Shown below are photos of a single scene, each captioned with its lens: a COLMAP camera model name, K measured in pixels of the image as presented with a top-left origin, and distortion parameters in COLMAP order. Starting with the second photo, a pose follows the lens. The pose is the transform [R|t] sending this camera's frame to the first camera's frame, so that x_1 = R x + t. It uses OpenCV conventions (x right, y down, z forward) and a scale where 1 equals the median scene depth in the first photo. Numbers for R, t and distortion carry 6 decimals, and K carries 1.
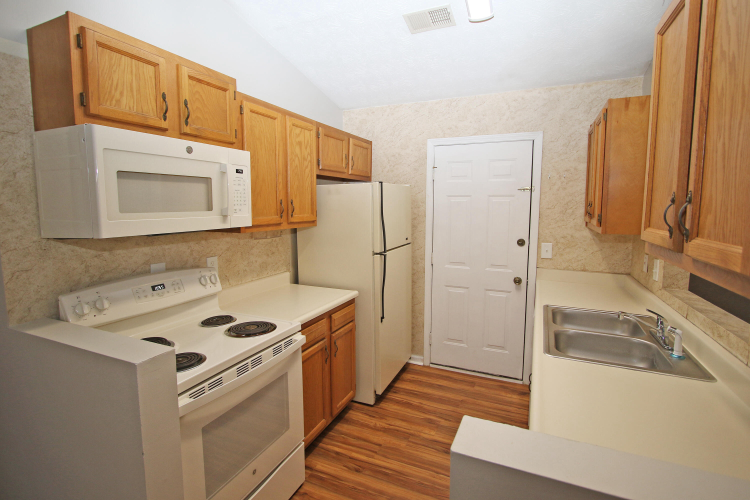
lens RADIAL K [[348.4, 0, 361.1], [0, 348.4, 240.7], [0, 0, 1]] dist [-0.014817, 0.002175]
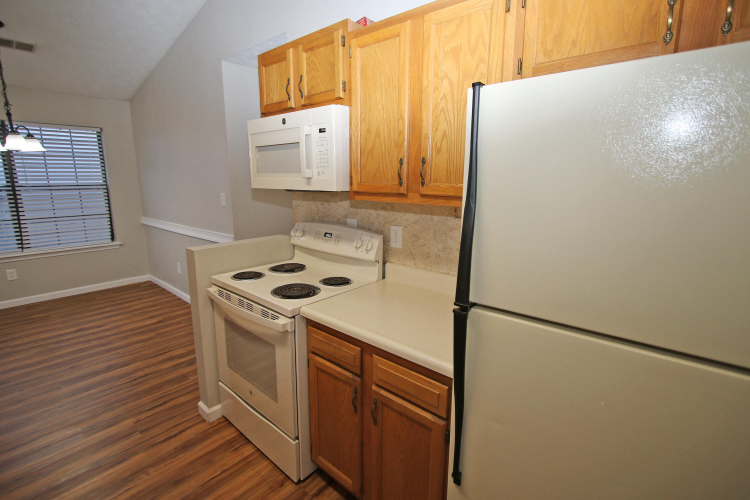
lens RADIAL K [[348.4, 0, 371.4], [0, 348.4, 238.2], [0, 0, 1]] dist [-0.014817, 0.002175]
pose [[-0.263994, 0.175132, -0.948491, 0.401508], [-0.100632, 0.973009, 0.207668, -0.092159], [0.959260, 0.150272, -0.239245, 1.018491]]
